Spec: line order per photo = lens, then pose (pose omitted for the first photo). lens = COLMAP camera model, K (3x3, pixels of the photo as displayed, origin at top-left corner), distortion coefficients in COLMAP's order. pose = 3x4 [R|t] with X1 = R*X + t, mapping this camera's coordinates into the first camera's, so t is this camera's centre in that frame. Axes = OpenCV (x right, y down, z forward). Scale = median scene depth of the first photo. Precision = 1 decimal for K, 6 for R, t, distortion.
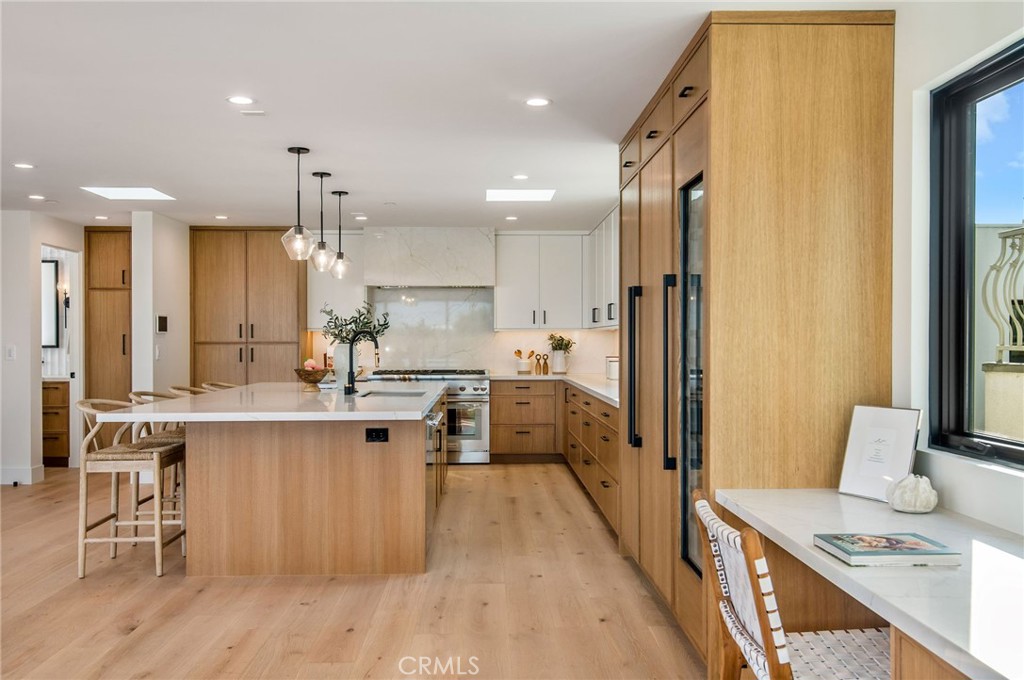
lens RADIAL K [[880.5, 0, 517.1], [0, 880.5, 344.9], [0, 0, 1]] dist [0.017009, -0.012504]
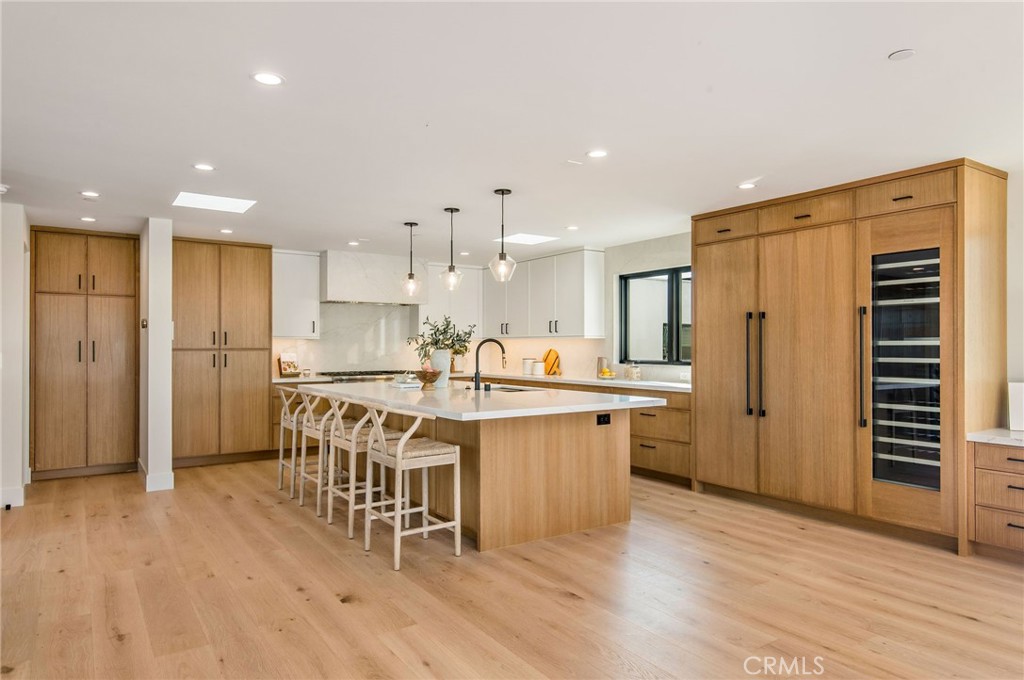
lens RADIAL K [[649.3, 0, 511.7], [0, 649.3, 339.1], [0, 0, 1]] dist [0.017957, -0.005470]
pose [[0.841527, 0.007178, 0.540167, -0.675522], [0.002392, 0.999852, -0.017013, -0.000495], [-0.540209, 0.015609, 0.841386, 0.220597]]
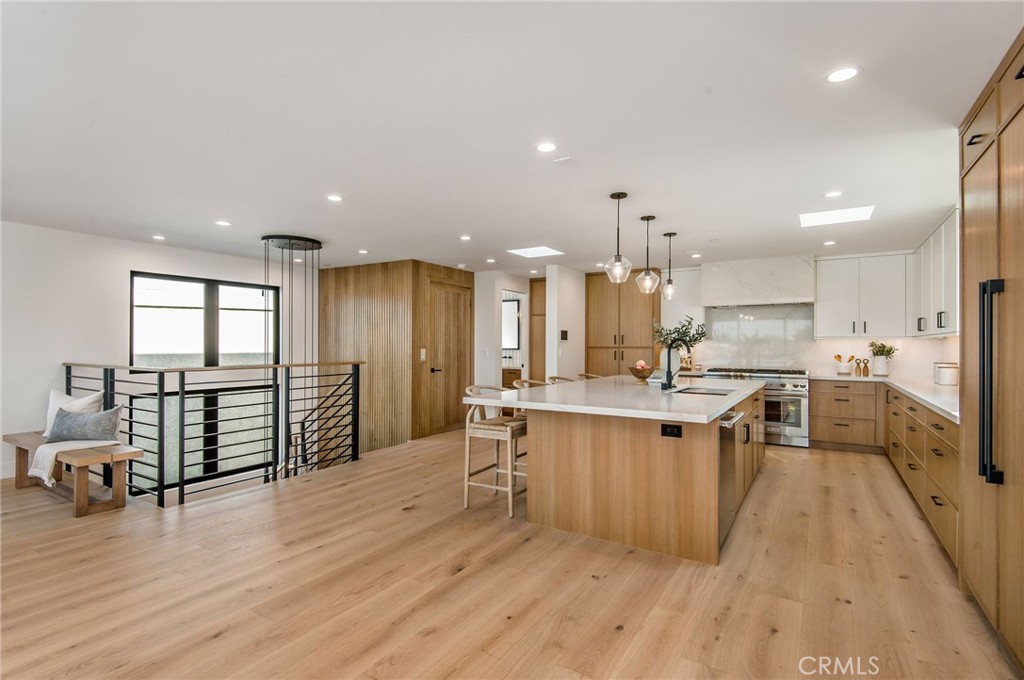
lens RADIAL K [[493.1, 0, 509.5], [0, 493.1, 343.2], [0, 0, 1]] dist [0.018875, -0.013149]
pose [[0.826218, 0.001825, -0.563348, 0.020924], [-0.007647, 0.999939, -0.007975, -0.002230], [0.563299, 0.010897, 0.826181, 0.307615]]
